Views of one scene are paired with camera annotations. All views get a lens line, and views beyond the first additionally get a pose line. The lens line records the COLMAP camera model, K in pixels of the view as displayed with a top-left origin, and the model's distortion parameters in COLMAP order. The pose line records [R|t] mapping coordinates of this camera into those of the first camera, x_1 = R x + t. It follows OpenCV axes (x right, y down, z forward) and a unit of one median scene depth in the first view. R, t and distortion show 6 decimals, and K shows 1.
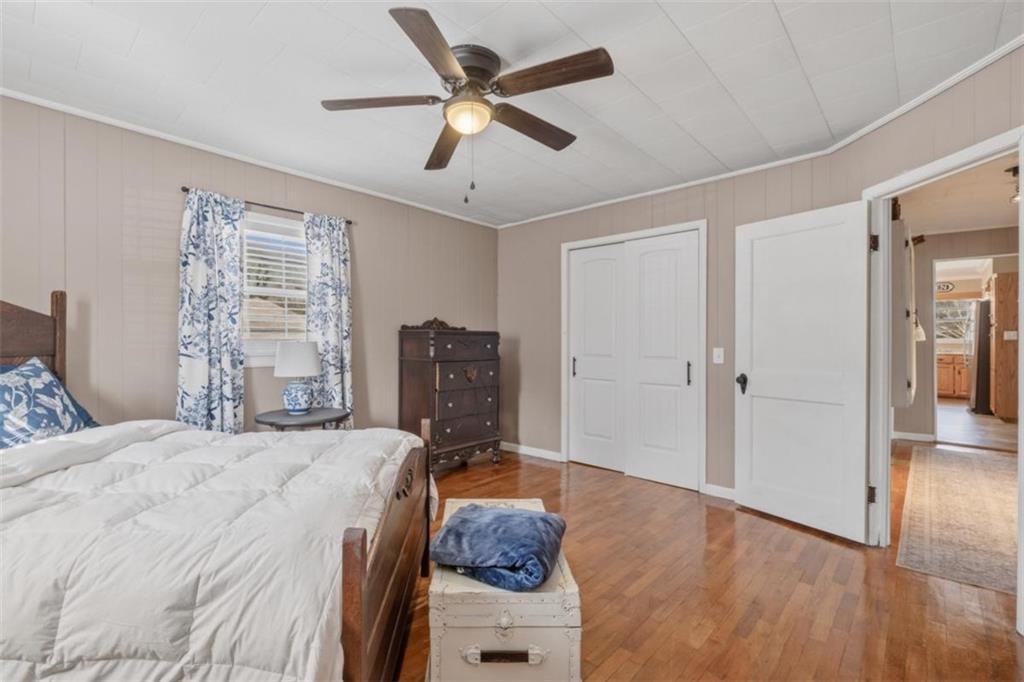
lens RADIAL K [[458.8, 0, 512.0], [0, 458.8, 341.0], [0, 0, 1]] dist [0.001142, 0.000066]
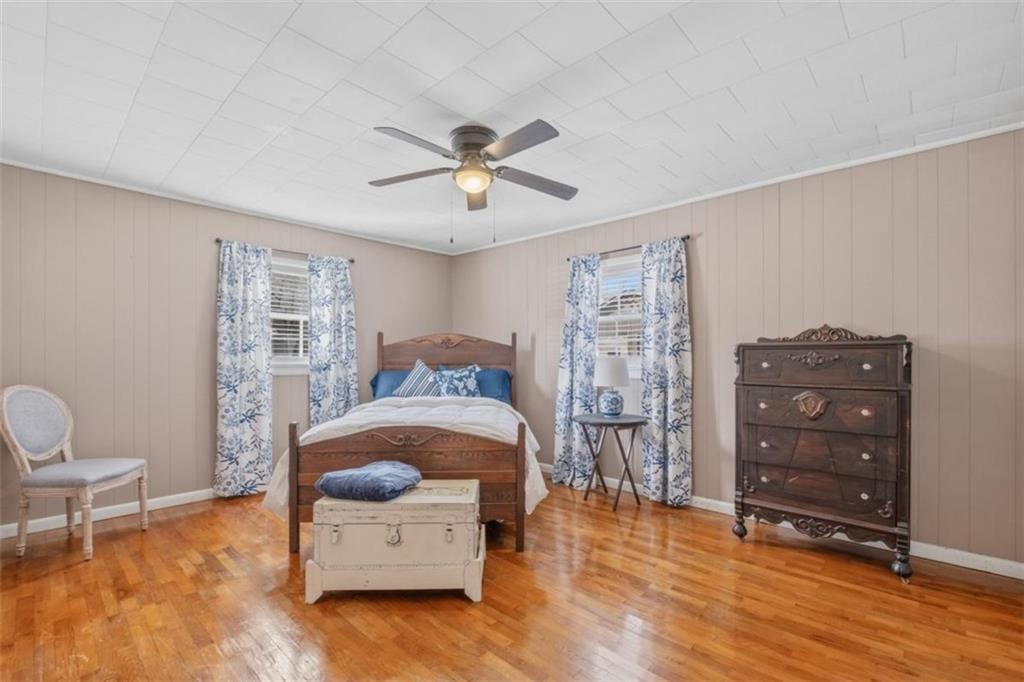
lens RADIAL K [[442.2, 0, 514.5], [0, 442.2, 358.1], [0, 0, 1]] dist [-0.002162, -0.000222]
pose [[0.003843, -0.008478, -0.999957, 0.689541], [-0.006129, 0.999945, -0.008502, 0.013507], [0.999974, 0.006161, 0.003791, 0.727555]]
